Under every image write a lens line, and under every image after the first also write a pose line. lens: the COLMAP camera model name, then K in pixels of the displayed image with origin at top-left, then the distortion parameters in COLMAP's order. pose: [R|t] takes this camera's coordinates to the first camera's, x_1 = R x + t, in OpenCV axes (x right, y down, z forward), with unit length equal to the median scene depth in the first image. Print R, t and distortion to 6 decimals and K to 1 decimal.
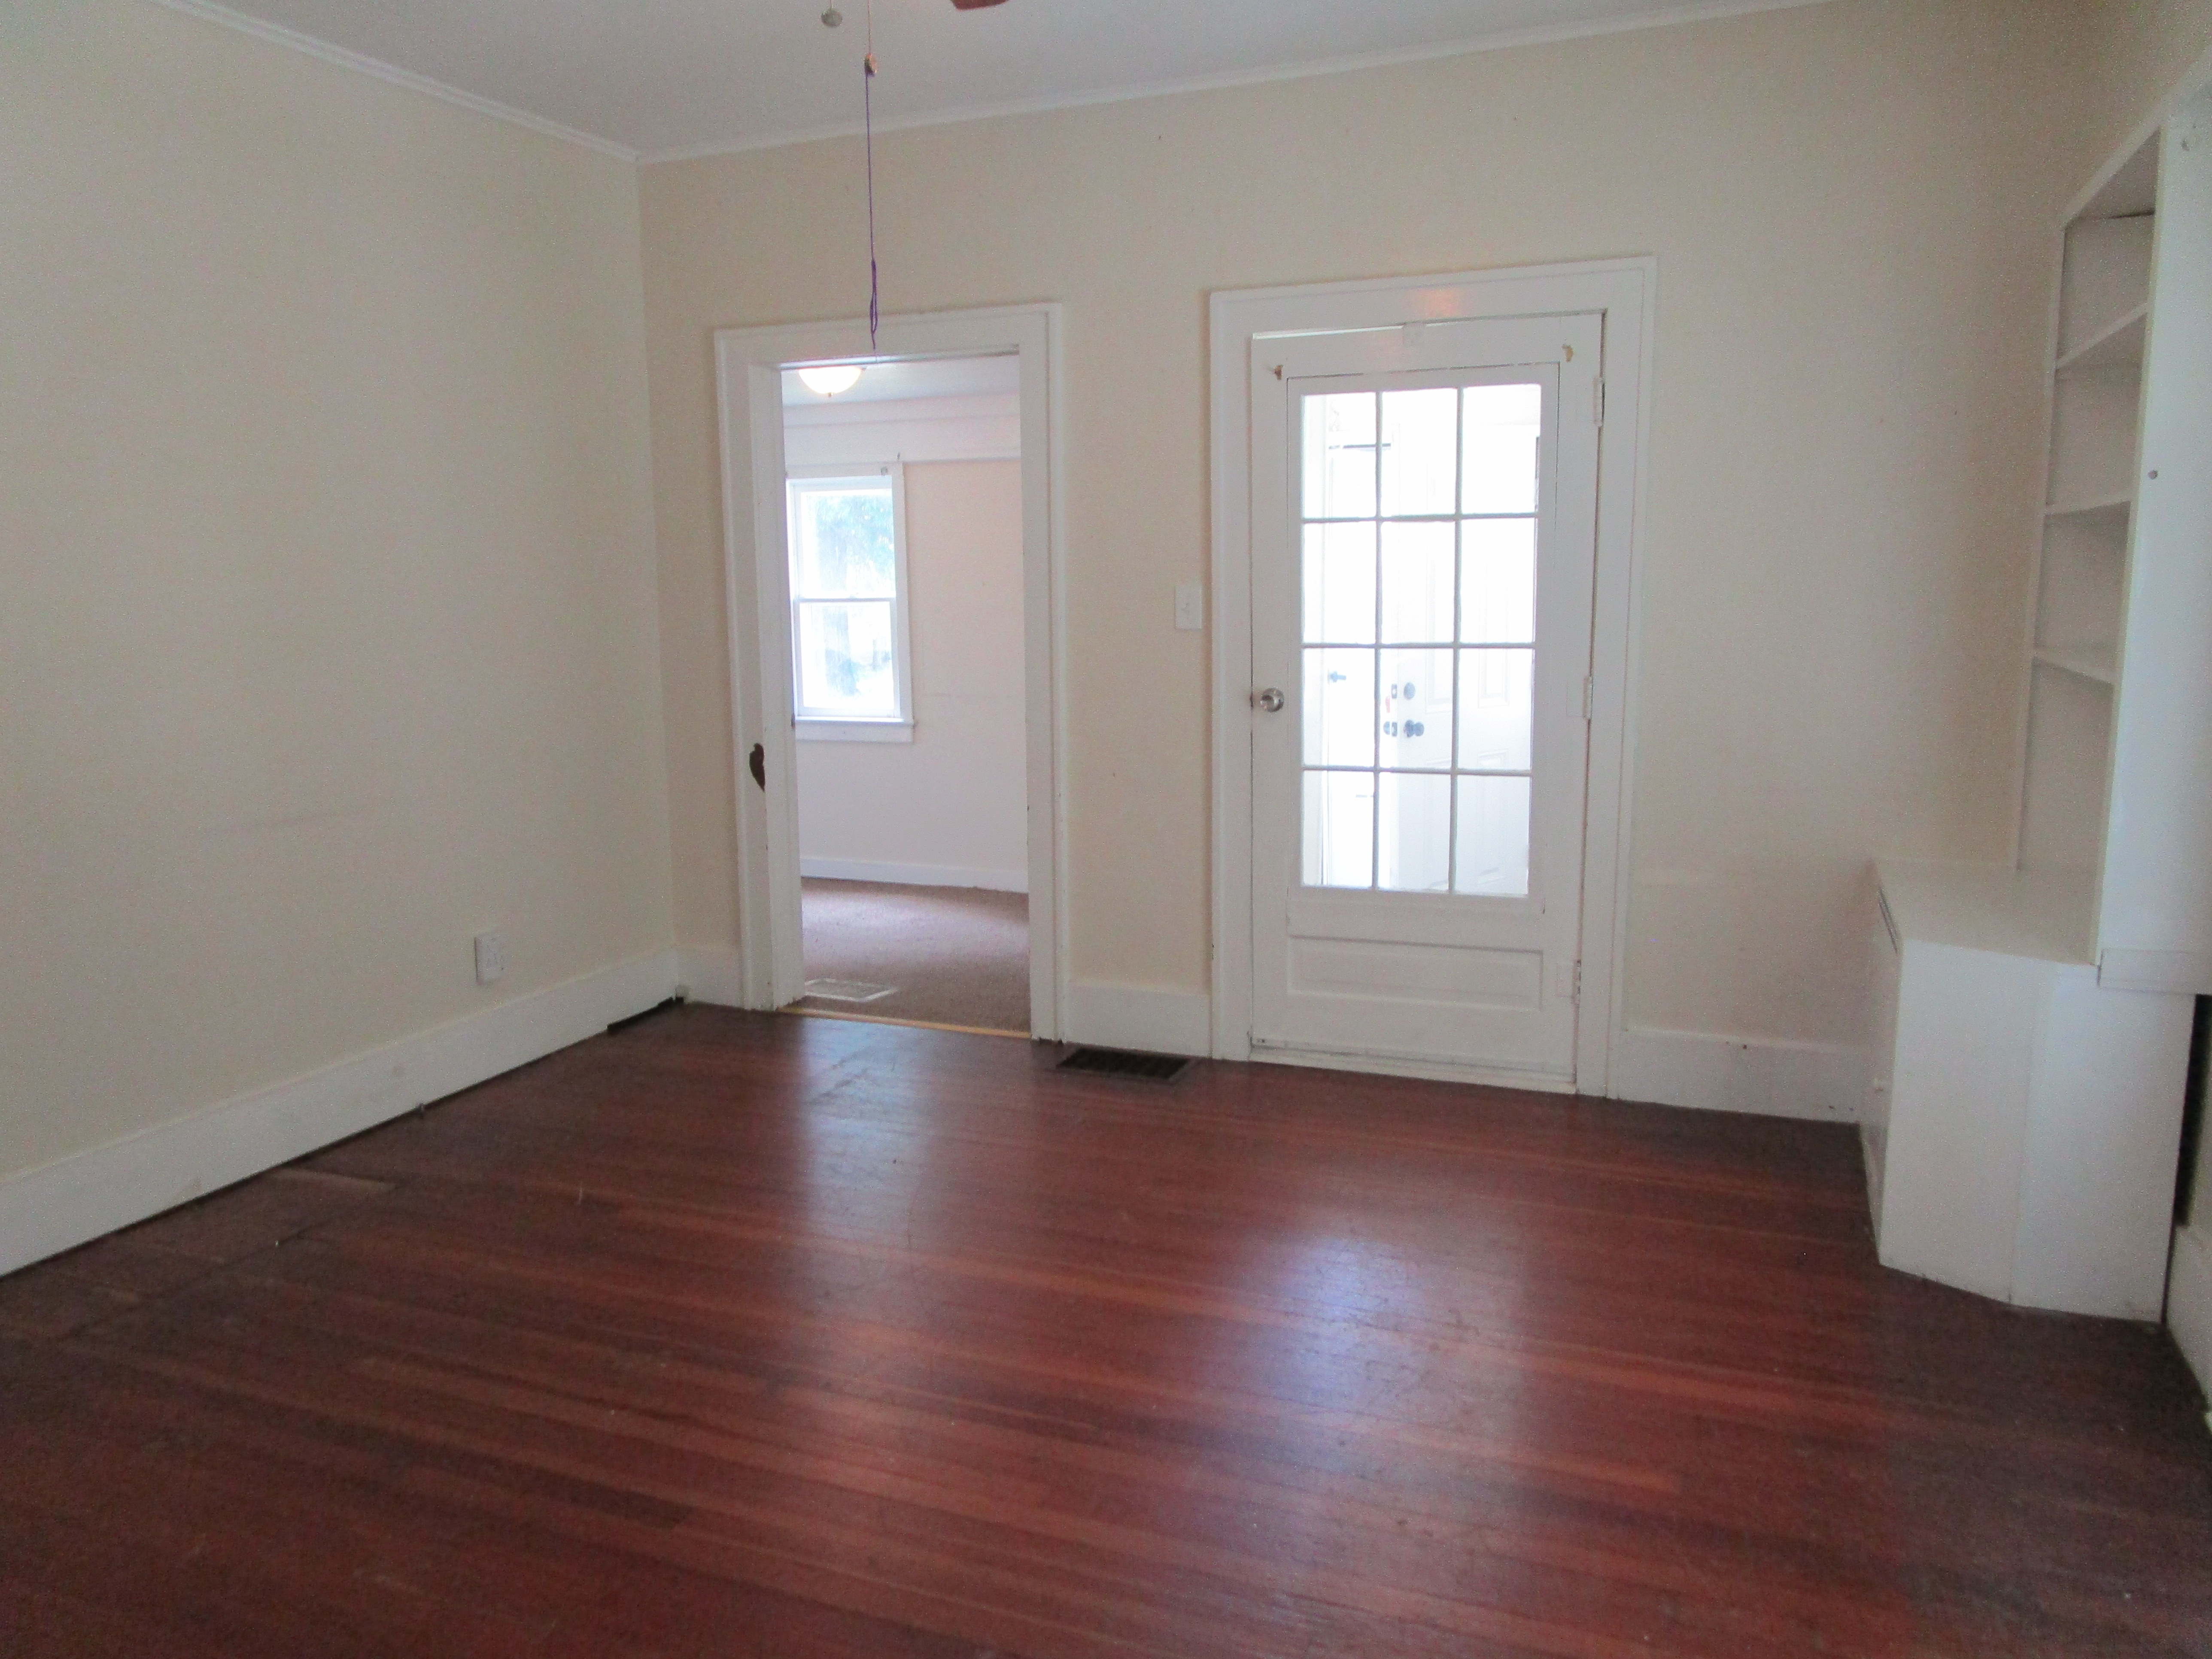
lens RADIAL K [[1552.0, 0, 1116.8], [0, 1552.0, 825.2], [0, 0, 1]] dist [-0.000266, -0.033924]
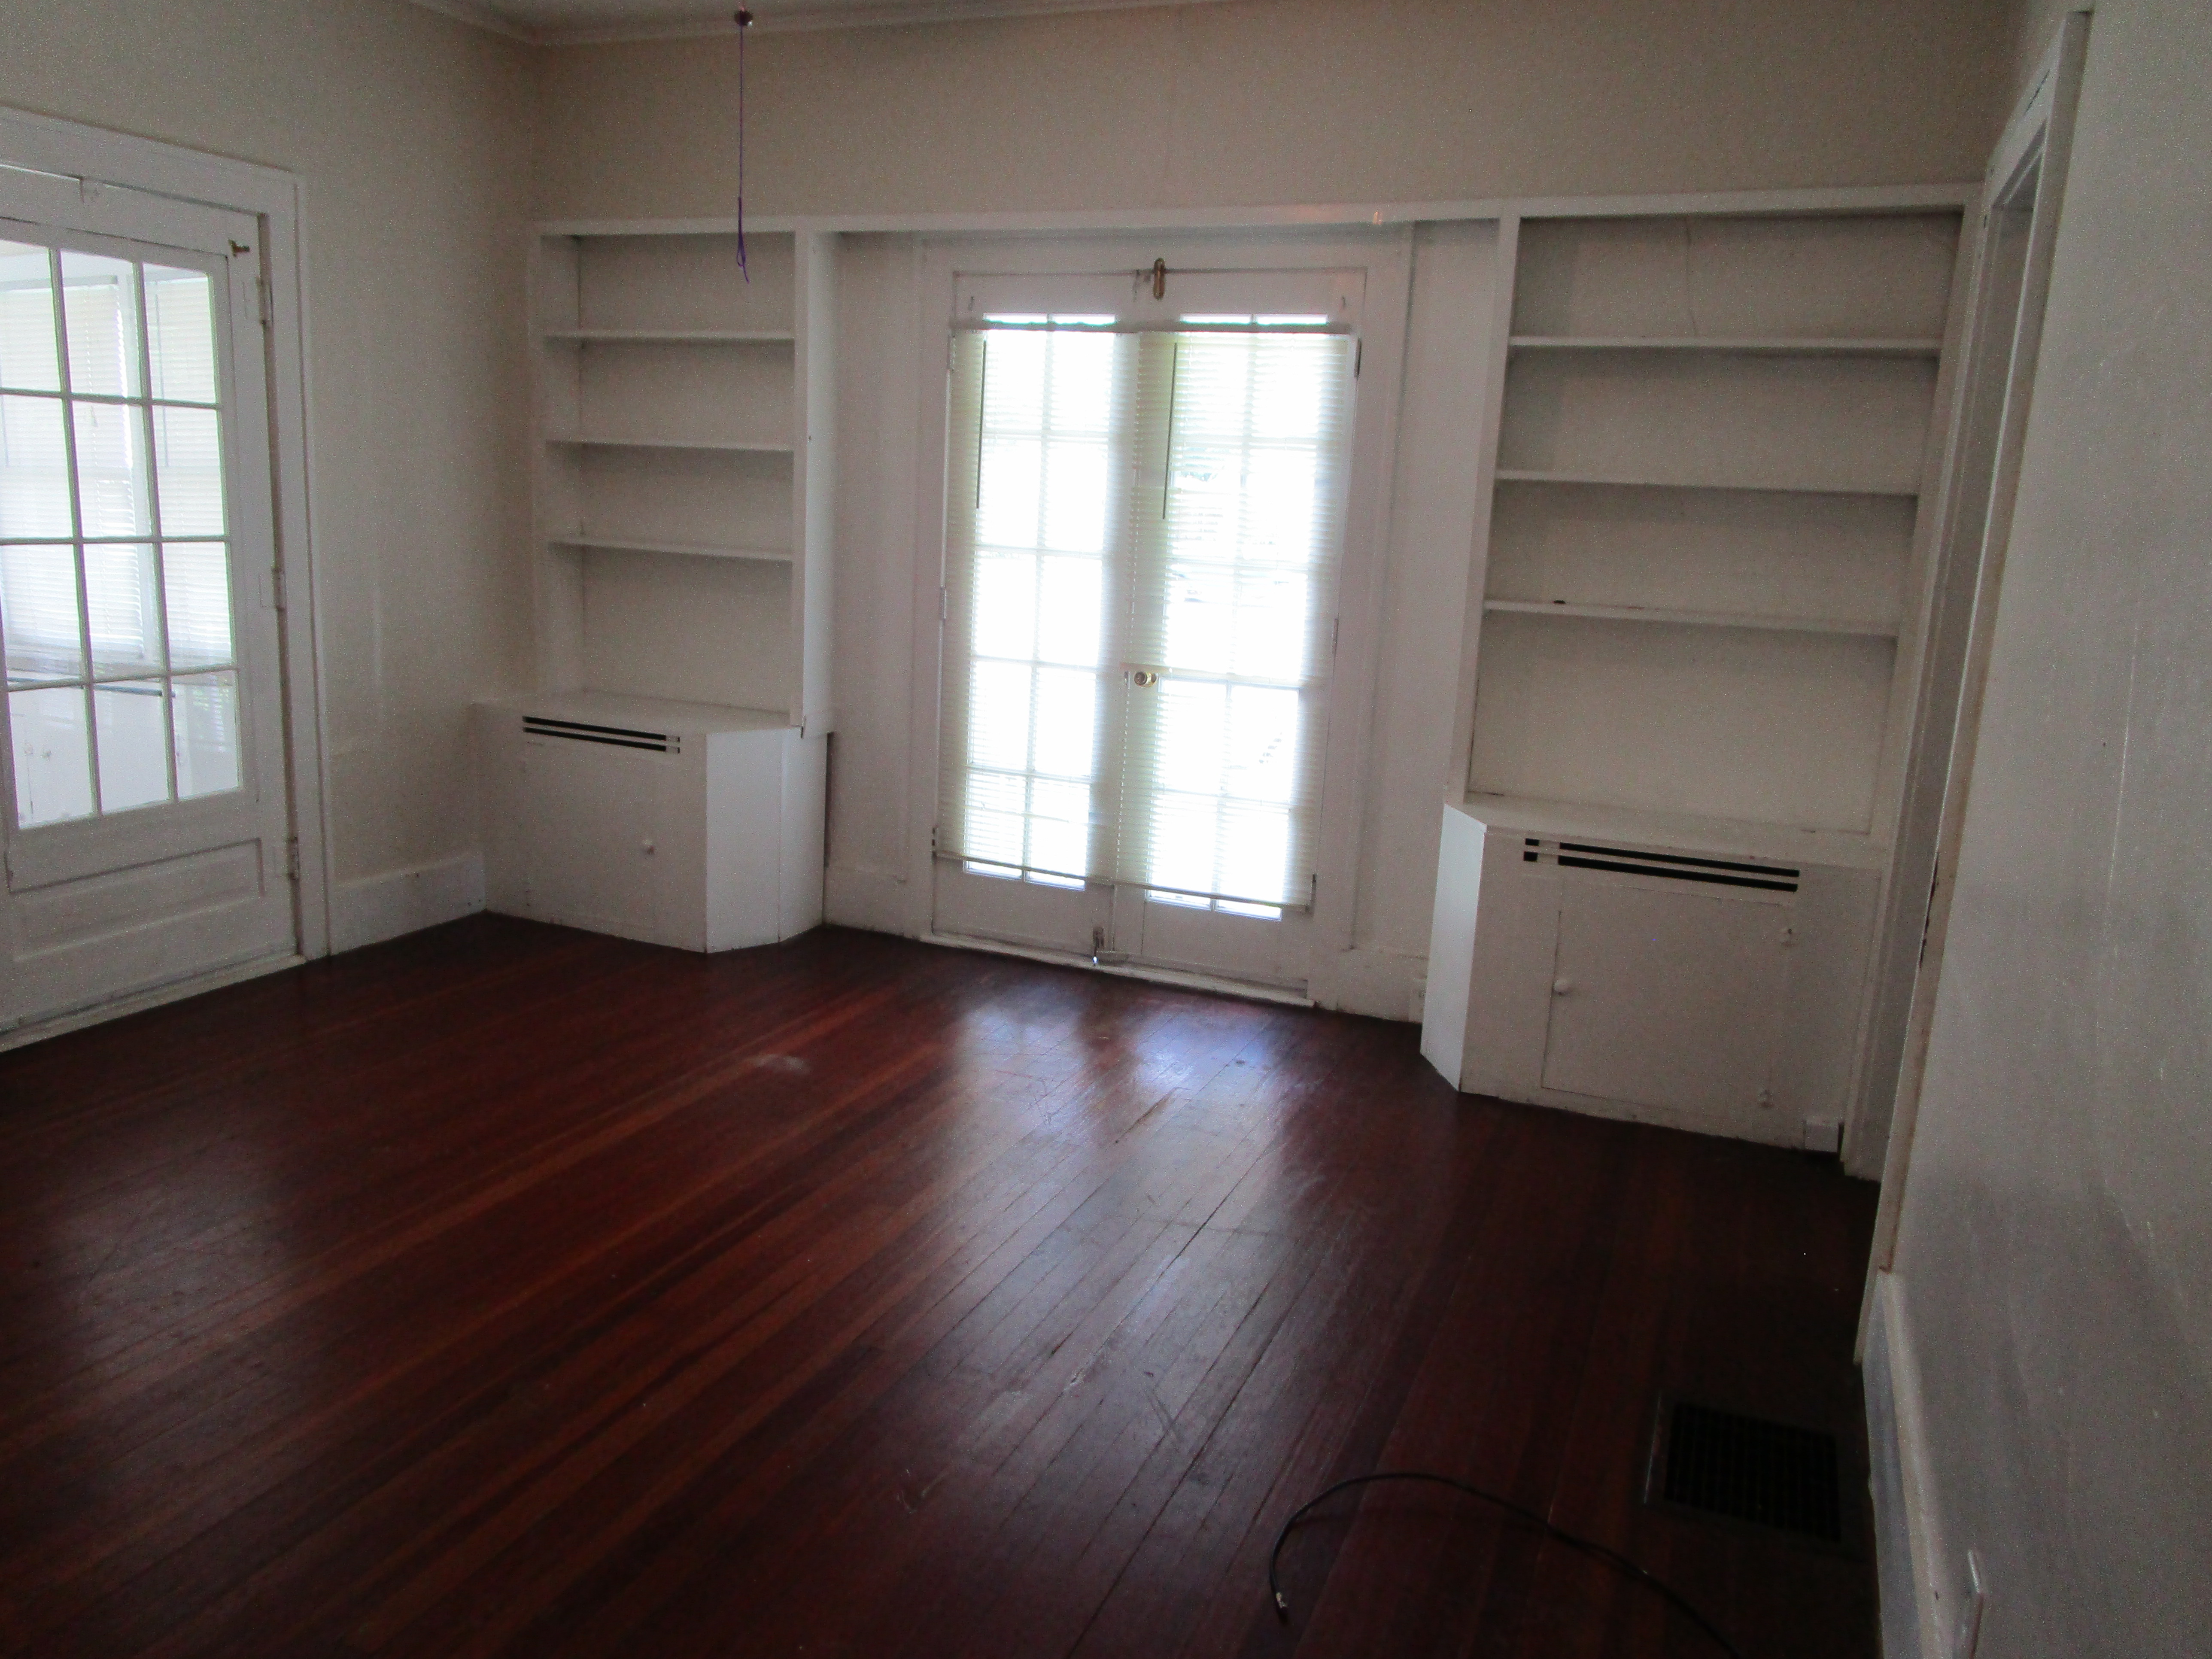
lens RADIAL K [[1579.7, 0, 989.9], [0, 1579.7, 824.6], [0, 0, 1]] dist [-0.000201, 0.001869]
pose [[0.097276, -0.193060, 0.976353, -0.722336], [0.112967, 0.976807, 0.181895, -0.065660], [-0.988825, 0.092602, 0.116829, 0.410394]]
